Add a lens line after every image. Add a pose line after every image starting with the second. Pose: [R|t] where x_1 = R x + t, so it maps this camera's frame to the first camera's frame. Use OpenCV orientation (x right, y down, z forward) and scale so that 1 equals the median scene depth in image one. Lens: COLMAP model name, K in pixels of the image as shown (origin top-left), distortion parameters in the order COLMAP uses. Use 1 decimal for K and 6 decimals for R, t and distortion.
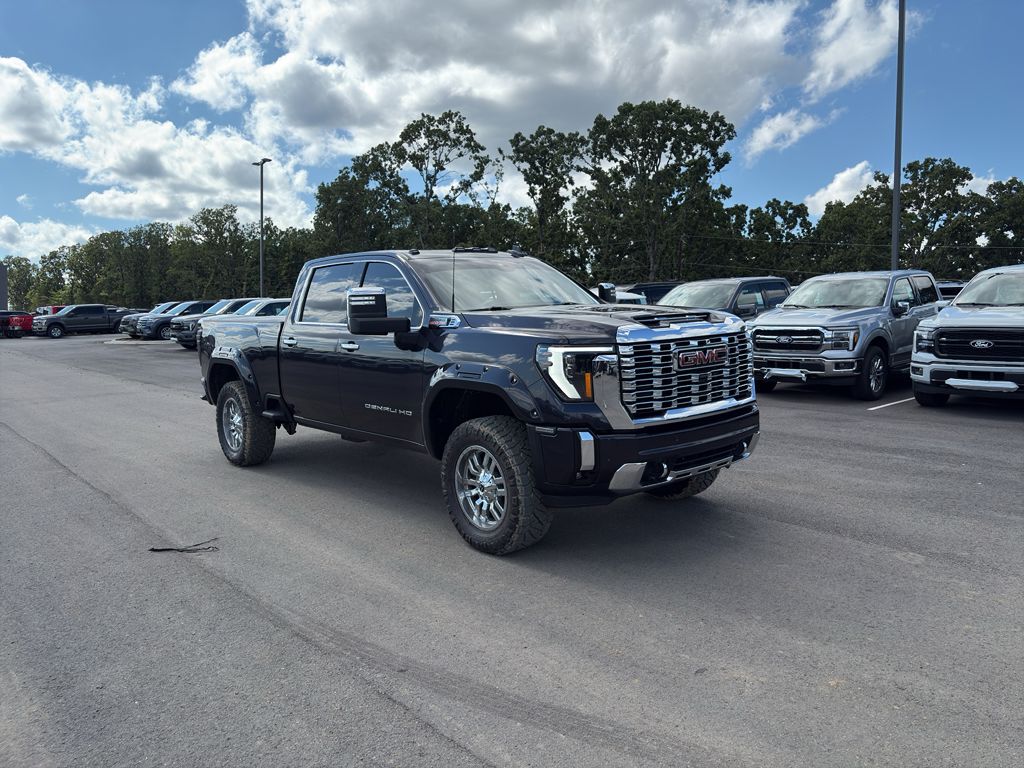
lens RADIAL K [[793.5, 0, 502.8], [0, 793.5, 393.6], [0, 0, 1]] dist [0.052038, -0.051261]
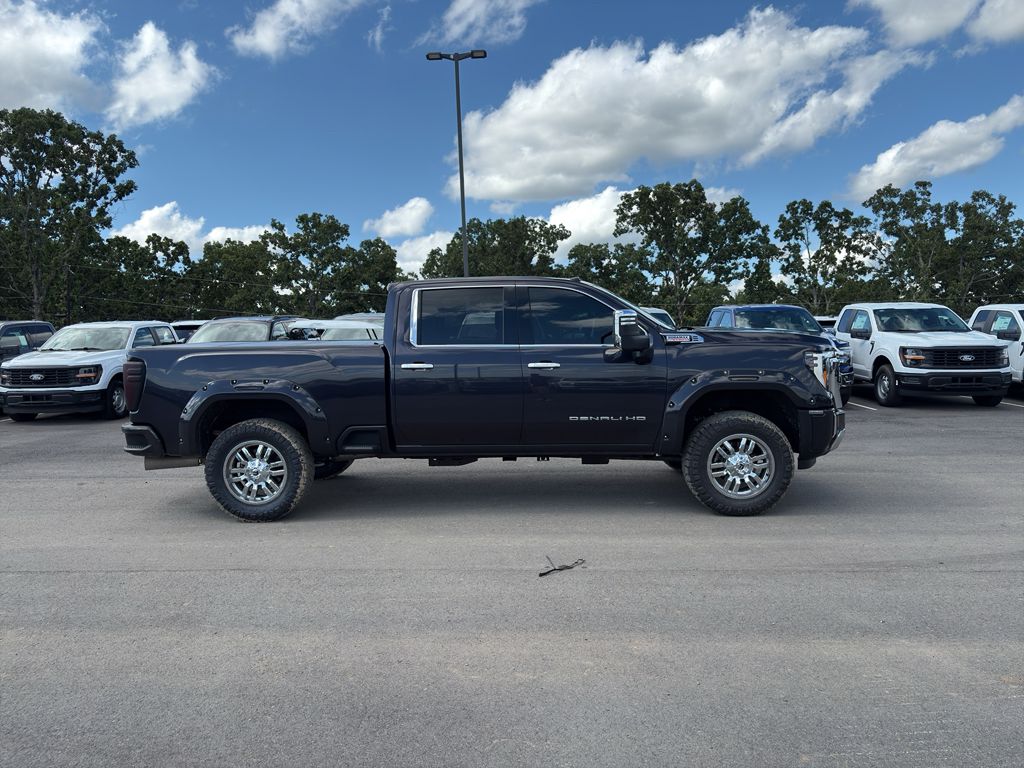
lens RADIAL K [[825.0, 0, 496.8], [0, 825.0, 413.2], [0, 0, 1]] dist [0.040561, -0.011958]
pose [[0.673342, -0.067080, 0.736281, -0.131552], [0.089645, 0.995935, 0.008754, -0.001465], [-0.733876, 0.060110, 0.676619, 0.038399]]
